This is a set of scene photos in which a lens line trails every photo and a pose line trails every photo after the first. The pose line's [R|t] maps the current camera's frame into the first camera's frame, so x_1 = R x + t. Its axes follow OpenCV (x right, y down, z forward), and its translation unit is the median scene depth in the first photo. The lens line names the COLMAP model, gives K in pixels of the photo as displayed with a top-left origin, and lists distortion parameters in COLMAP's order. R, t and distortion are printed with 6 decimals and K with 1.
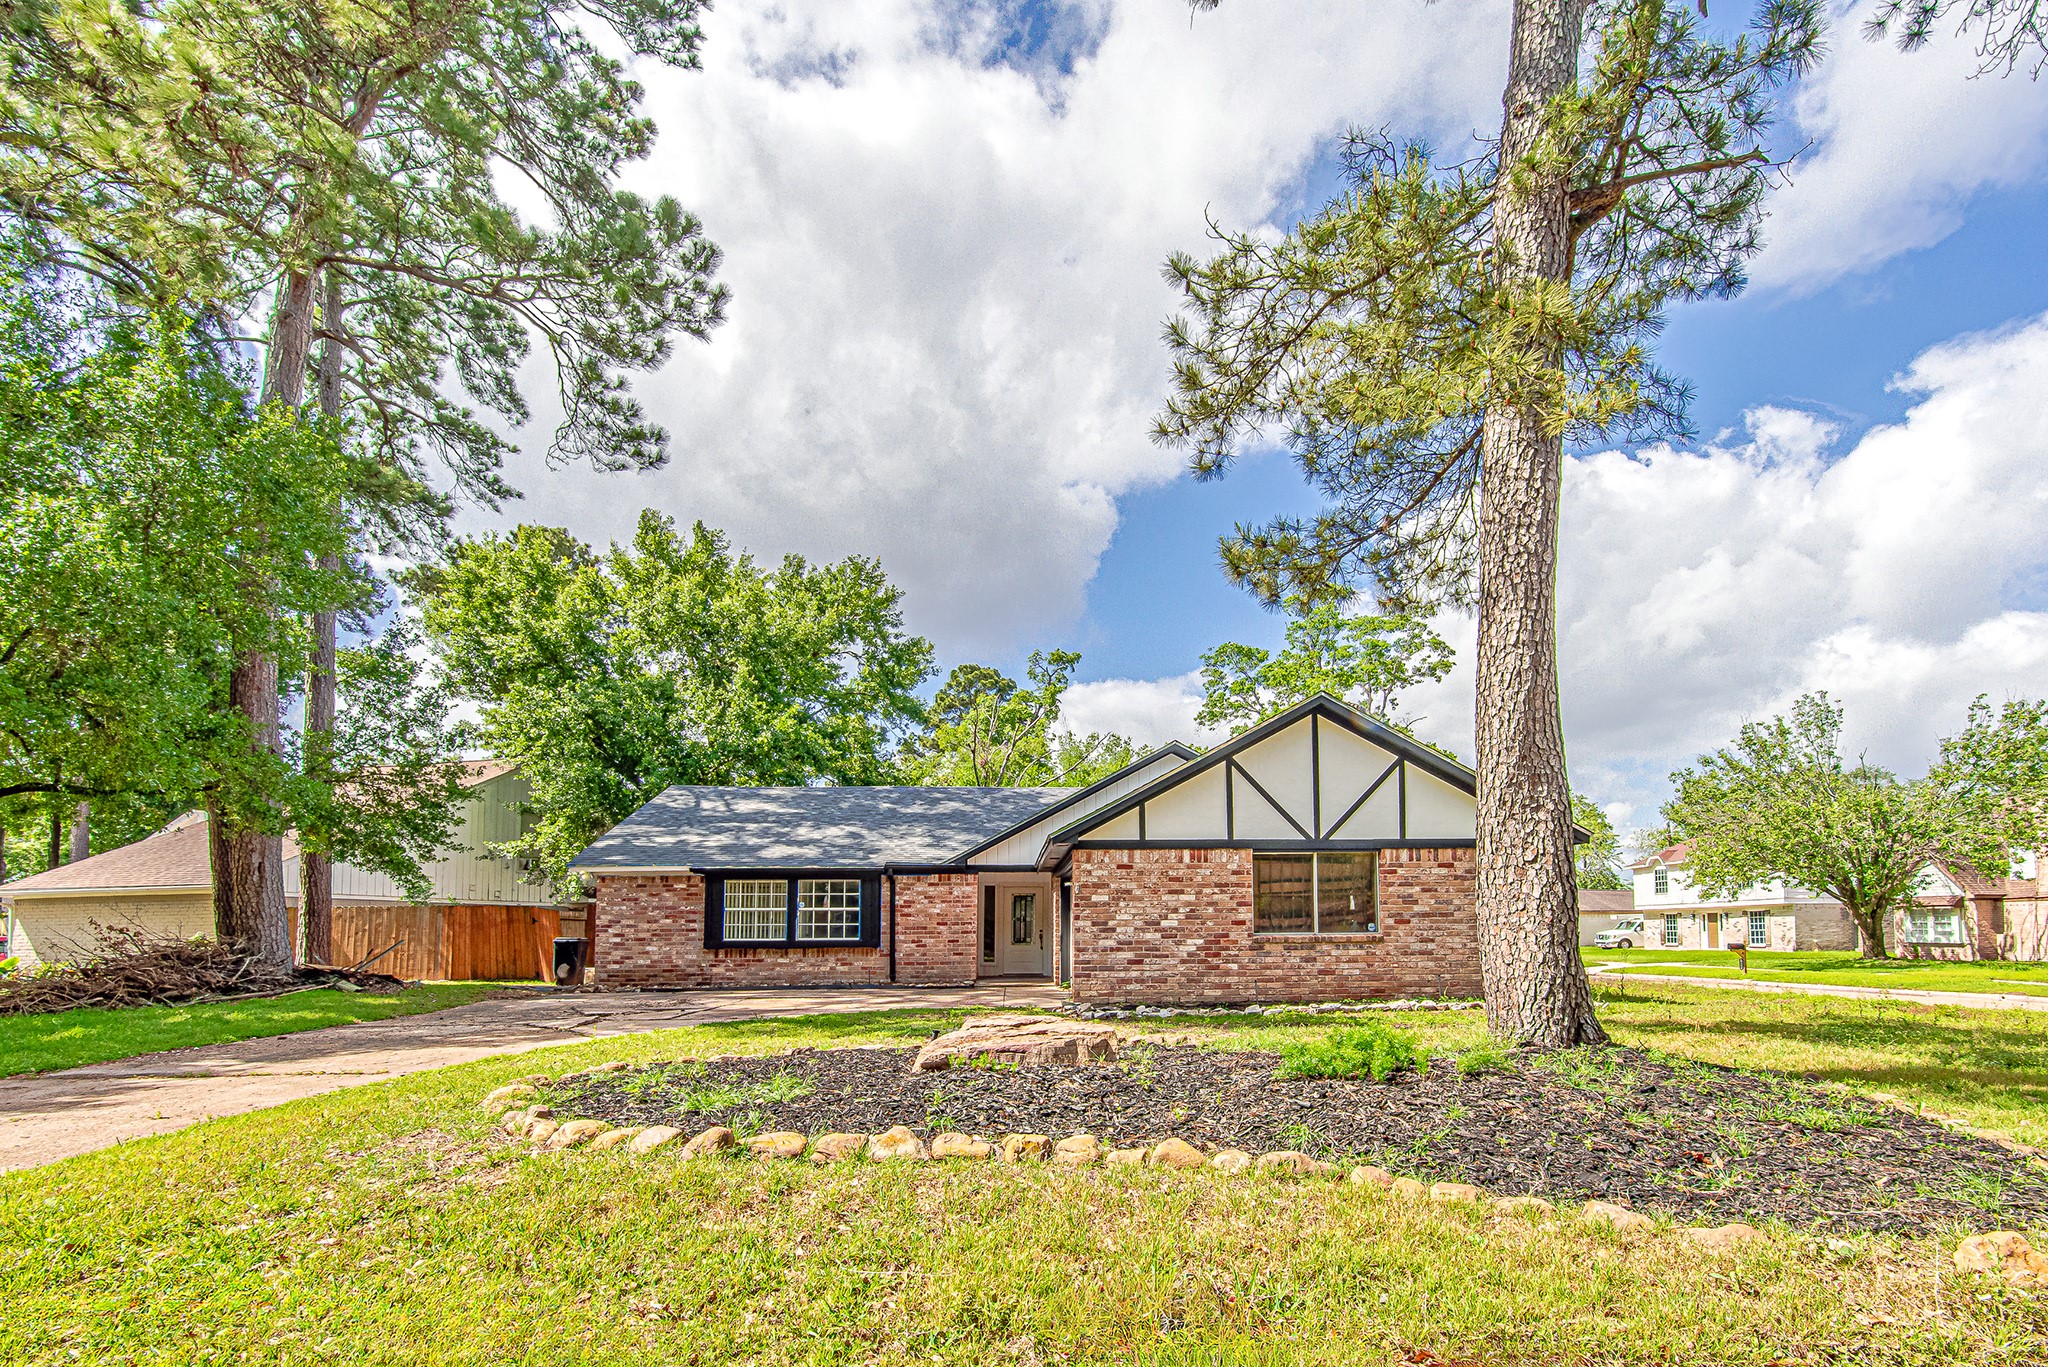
lens RADIAL K [[977.6, 0, 1066.0], [0, 977.6, 687.9], [0, 0, 1]] dist [0.002150, 0.000088]
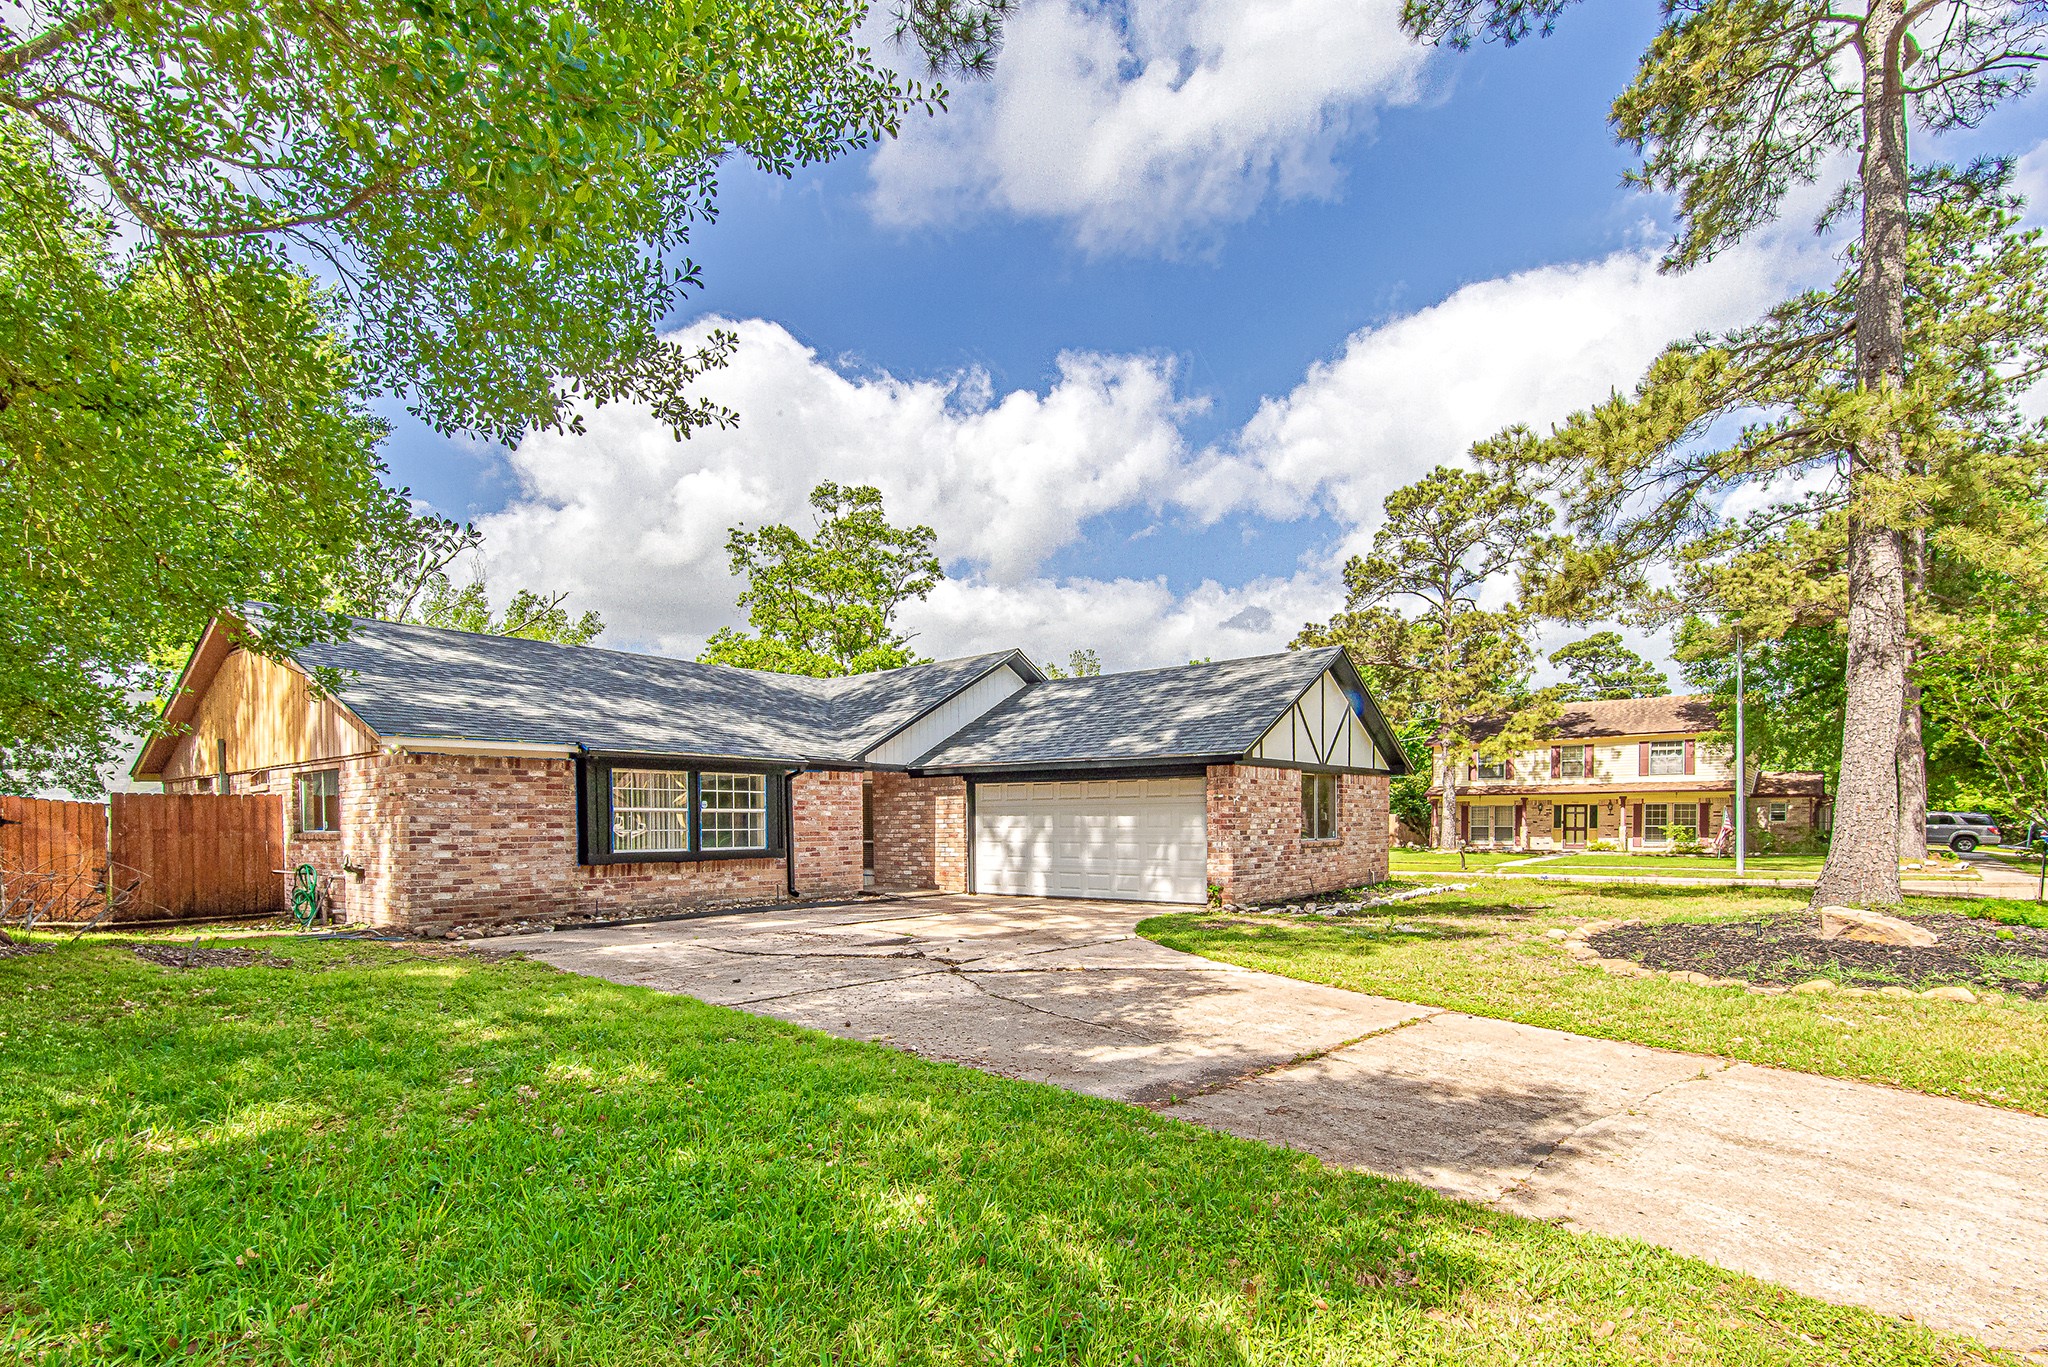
lens RADIAL K [[977.6, 0, 1066.0], [0, 977.6, 687.9], [0, 0, 1]] dist [0.002150, 0.000088]
pose [[0.683967, 0.103506, 0.722133, -0.641649], [-0.177591, 0.983728, 0.027203, 0.063162], [-0.707567, -0.146850, 0.691219, 0.293983]]
